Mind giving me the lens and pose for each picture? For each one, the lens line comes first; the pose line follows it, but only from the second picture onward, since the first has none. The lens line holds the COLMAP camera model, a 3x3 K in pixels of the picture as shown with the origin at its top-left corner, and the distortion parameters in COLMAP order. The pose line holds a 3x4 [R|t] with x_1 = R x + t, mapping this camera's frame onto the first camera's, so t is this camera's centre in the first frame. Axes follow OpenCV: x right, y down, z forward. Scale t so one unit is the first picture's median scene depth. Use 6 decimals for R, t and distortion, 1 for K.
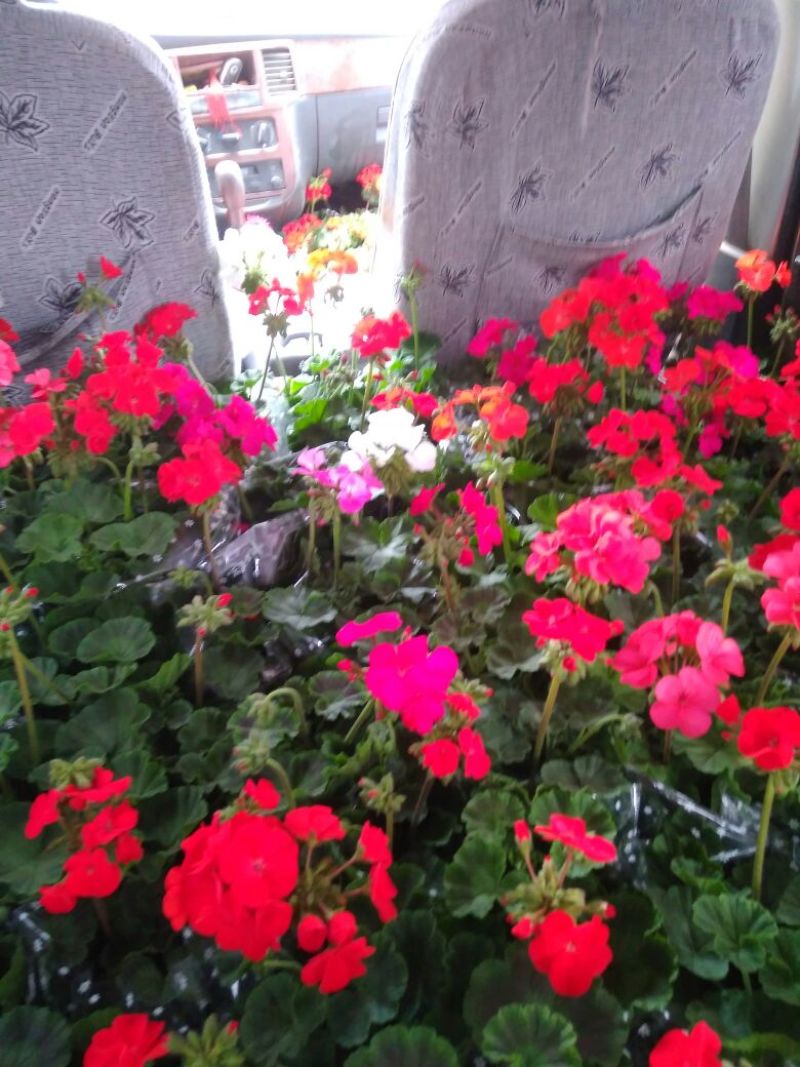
lens RADIAL K [[830.7, 0, 421.8], [0, 830.7, 526.4], [0, 0, 1]] dist [0.056974, -0.096738]
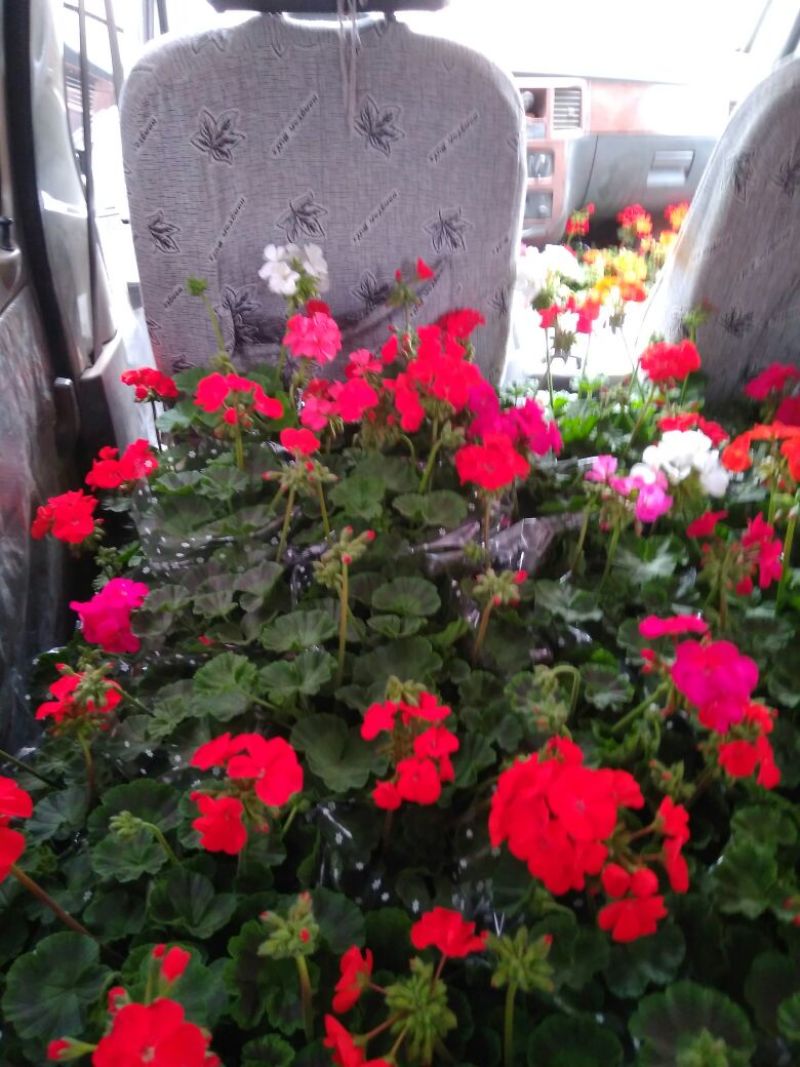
lens RADIAL K [[830.7, 0, 421.8], [0, 830.7, 526.4], [0, 0, 1]] dist [0.056974, -0.096738]
pose [[0.965271, 0.179830, -0.189506, -0.130375], [-0.186726, 0.982227, -0.019039, 0.053542], [0.182714, 0.053764, 0.981695, -0.070750]]
